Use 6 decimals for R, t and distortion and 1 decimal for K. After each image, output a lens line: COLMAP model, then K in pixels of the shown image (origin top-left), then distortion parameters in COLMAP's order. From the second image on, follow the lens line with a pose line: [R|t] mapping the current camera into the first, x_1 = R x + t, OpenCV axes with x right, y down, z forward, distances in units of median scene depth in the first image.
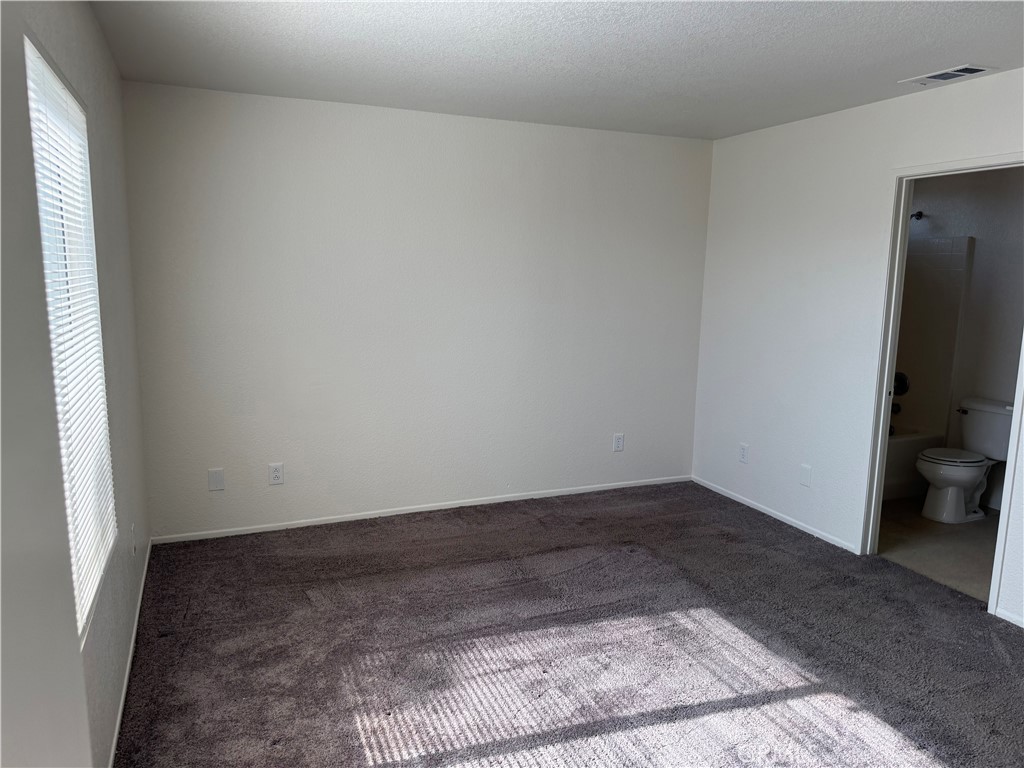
lens RADIAL K [[718.9, 0, 510.4], [0, 718.9, 396.0], [0, 0, 1]] dist [-0.000275, -0.001250]
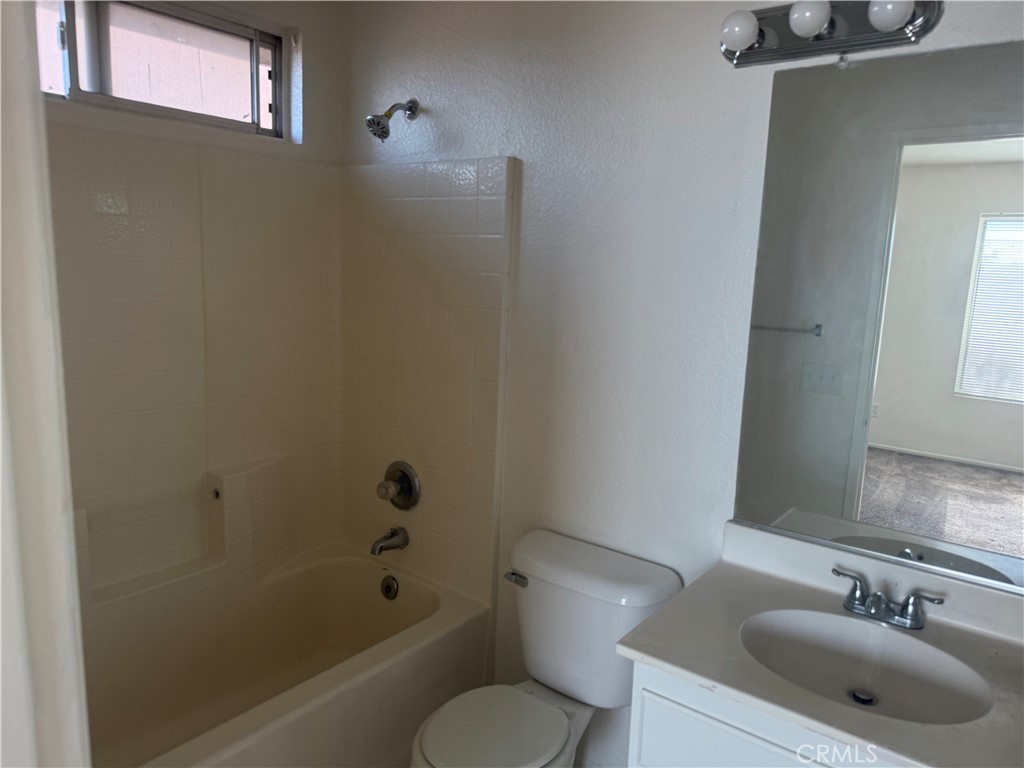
lens RADIAL K [[729.1, 0, 512.0], [0, 729.1, 384.0], [0, 0, 1]] dist [0.001911, -0.000506]
pose [[0.864982, -0.069033, 0.497032, 0.418616], [0.056200, 0.997588, 0.040751, -0.107026], [-0.498646, -0.007316, 0.866775, 0.629083]]
